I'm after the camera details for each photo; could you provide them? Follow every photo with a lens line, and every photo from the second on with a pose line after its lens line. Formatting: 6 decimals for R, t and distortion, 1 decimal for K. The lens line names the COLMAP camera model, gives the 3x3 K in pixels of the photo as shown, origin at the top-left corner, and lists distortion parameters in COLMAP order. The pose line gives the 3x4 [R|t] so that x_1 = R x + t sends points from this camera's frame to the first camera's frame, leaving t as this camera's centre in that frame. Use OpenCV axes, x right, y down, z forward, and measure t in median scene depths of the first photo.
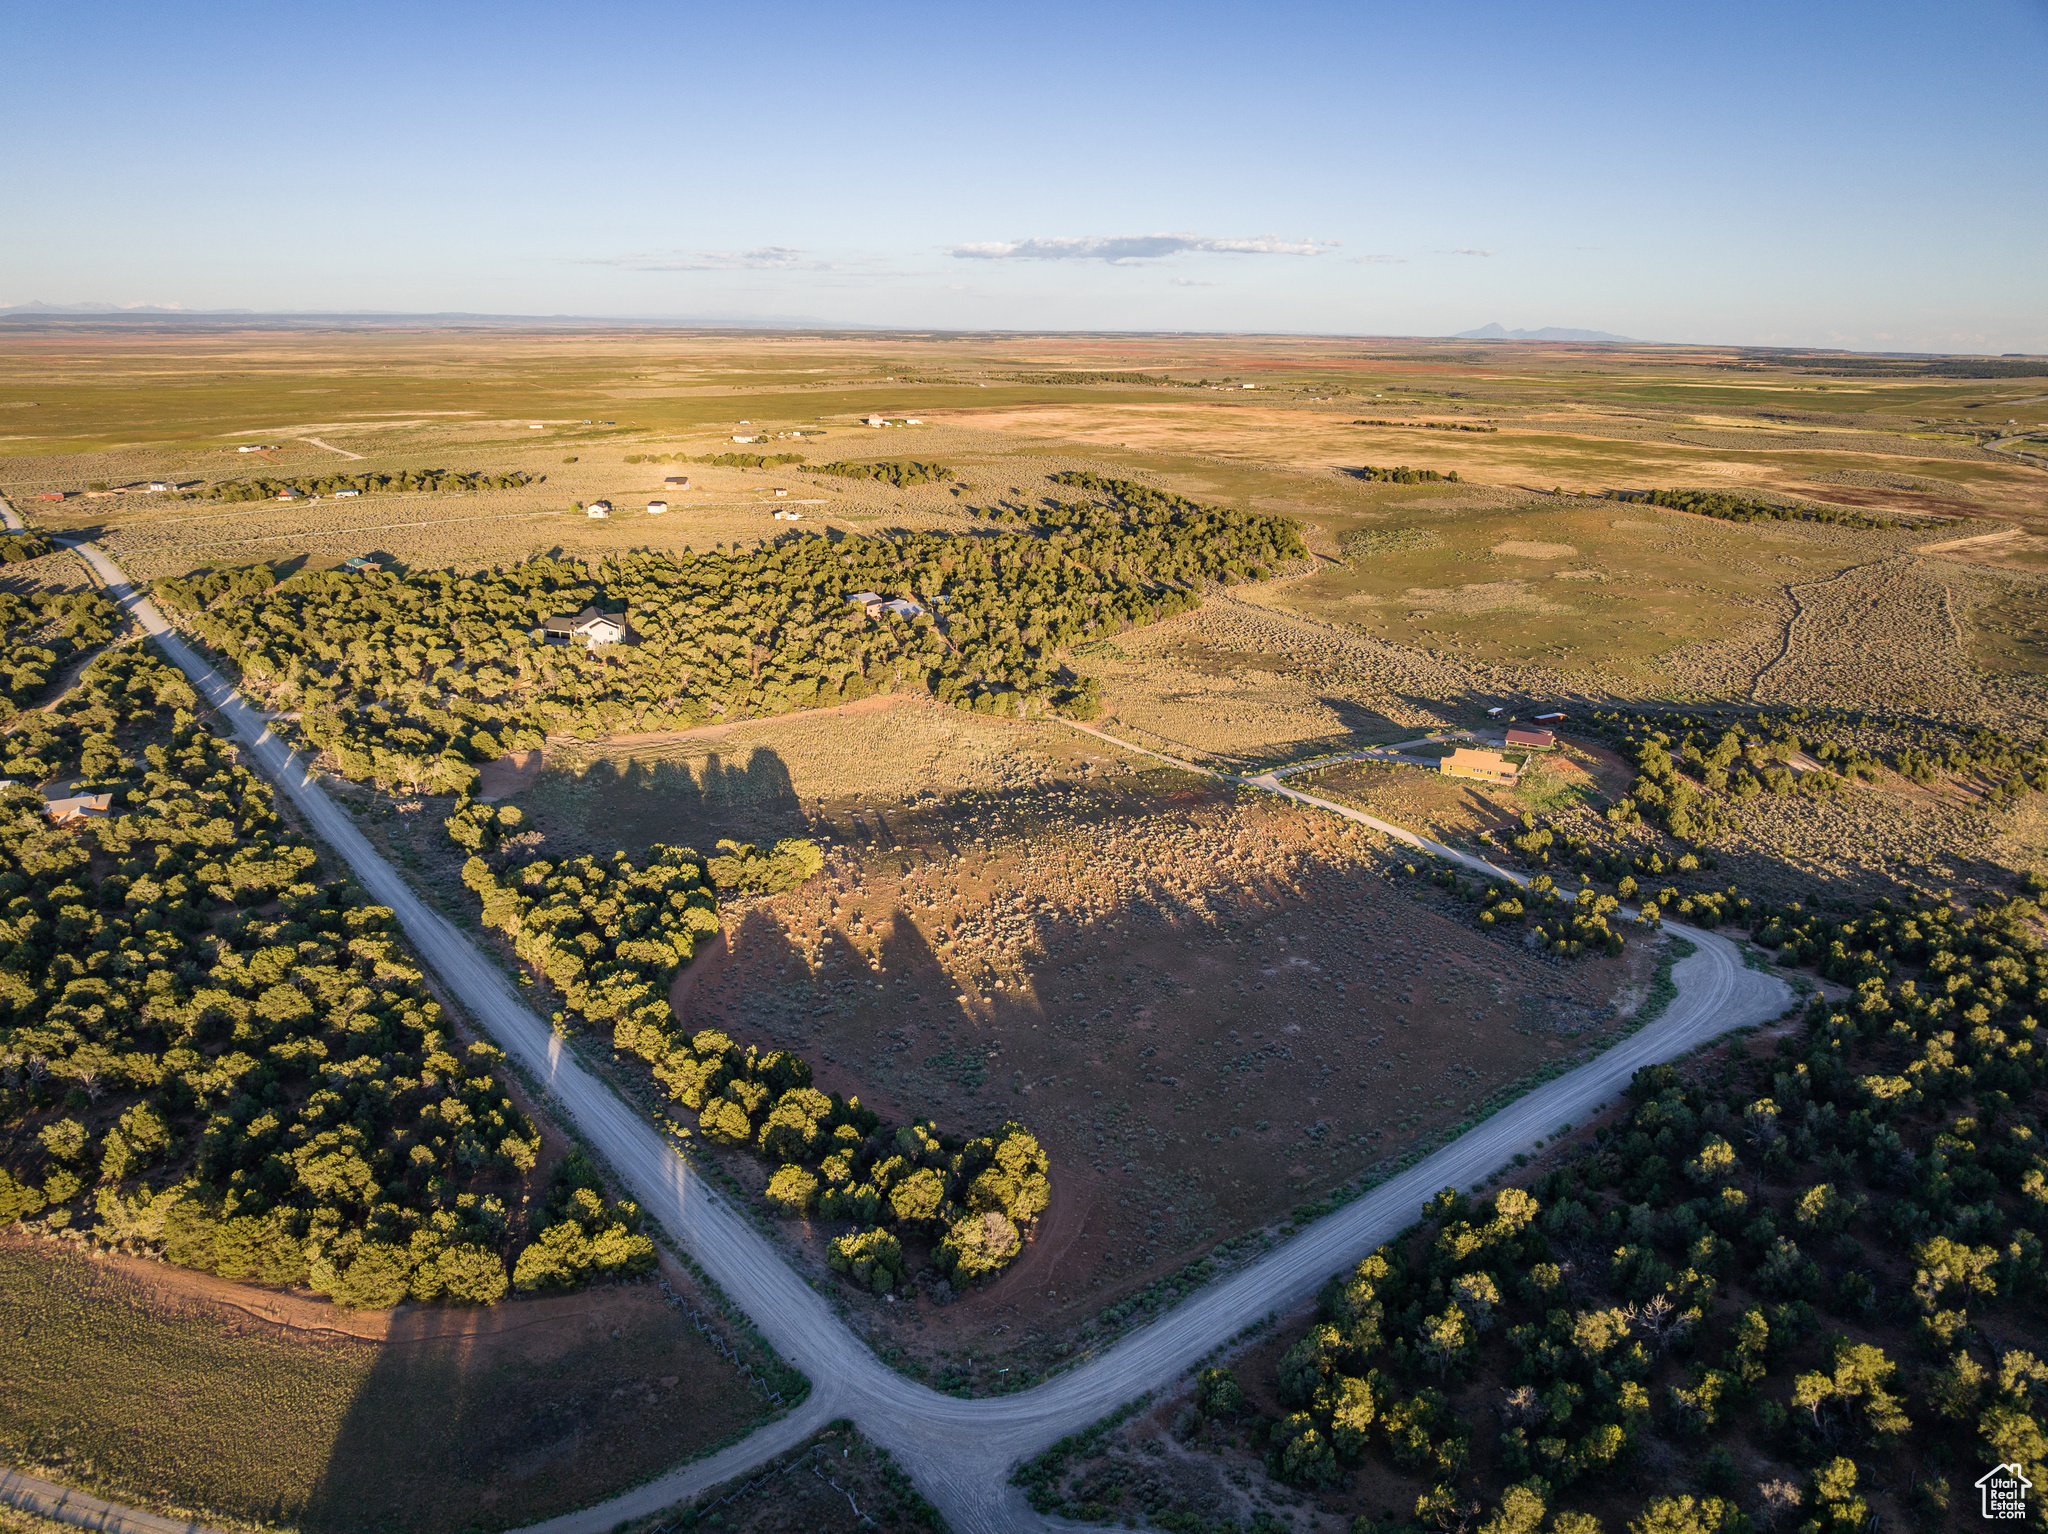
lens RADIAL K [[1446.7, 0, 1031.1], [0, 1446.7, 763.1], [0, 0, 1]] dist [-0.045491, 0.016797]
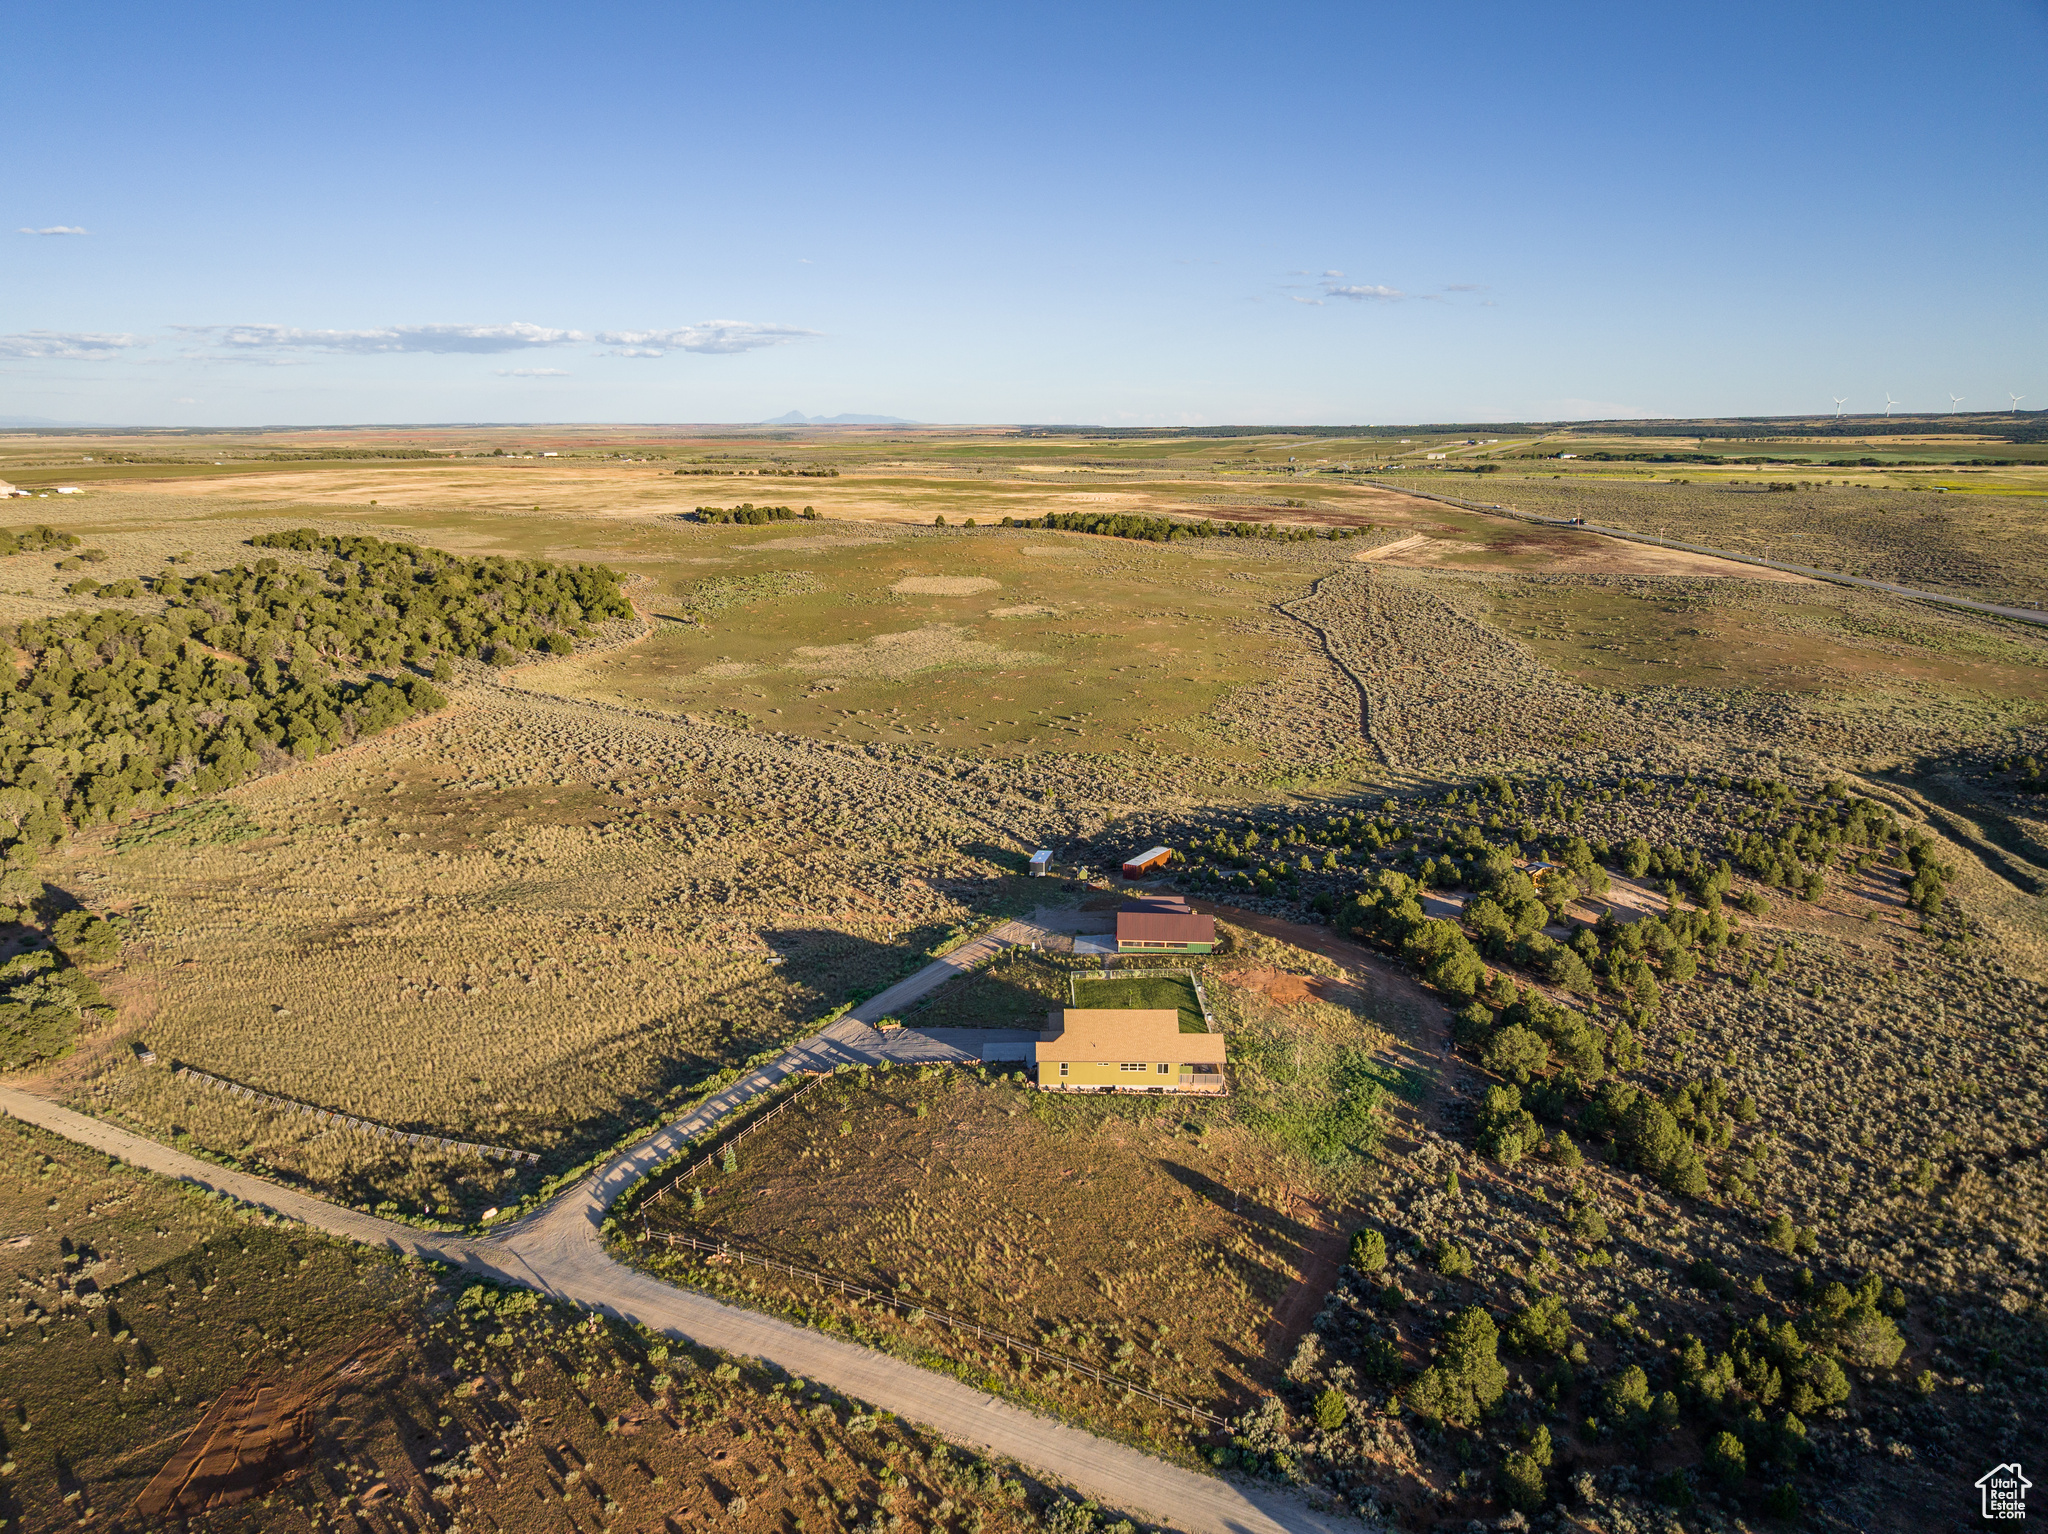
lens RADIAL K [[1446.7, 0, 1025.5], [0, 1446.7, 769.1], [0, 0, 1]] dist [-0.045491, 0.016797]
pose [[0.899264, -0.112704, 0.422637, 0.070495], [0.134930, 0.990590, -0.022938, -0.036495], [-0.416075, 0.077653, 0.906009, 0.354190]]
